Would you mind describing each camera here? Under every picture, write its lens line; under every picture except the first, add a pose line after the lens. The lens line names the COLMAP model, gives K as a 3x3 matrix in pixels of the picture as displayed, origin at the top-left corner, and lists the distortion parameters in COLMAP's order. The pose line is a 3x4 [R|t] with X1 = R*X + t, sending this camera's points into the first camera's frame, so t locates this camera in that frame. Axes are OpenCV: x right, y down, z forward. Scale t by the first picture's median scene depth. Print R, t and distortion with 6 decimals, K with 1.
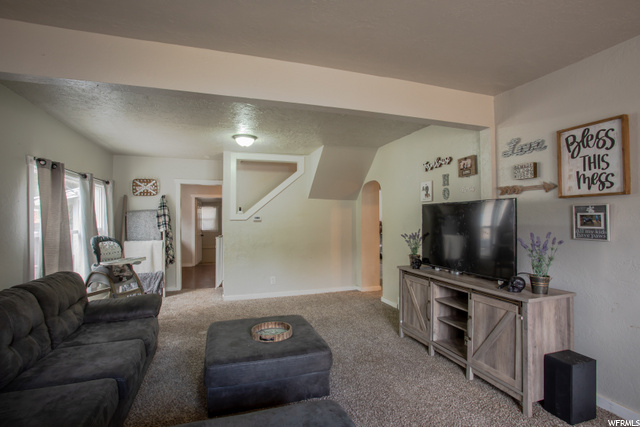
lens RADIAL K [[311.4, 0, 317.5], [0, 311.4, 215.4], [0, 0, 1]] dist [-0.042179, 0.001068]
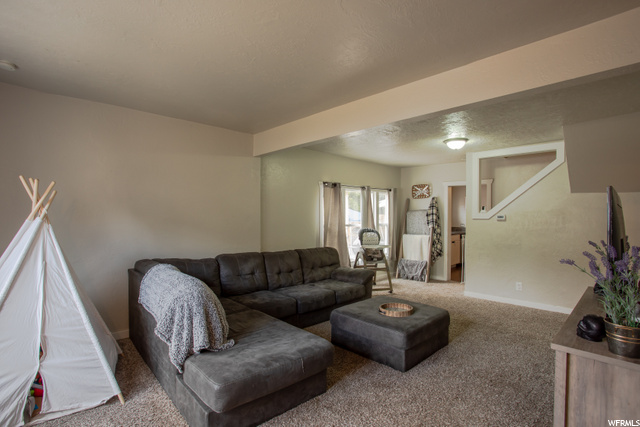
lens RADIAL K [[311.4, 0, 317.5], [0, 311.4, 215.4], [0, 0, 1]] dist [-0.042179, 0.001068]
pose [[0.437573, 0.004455, -0.899172, 0.417396], [-0.000887, 0.999989, 0.004523, -0.000745], [0.899182, -0.001182, 0.437572, 0.096286]]
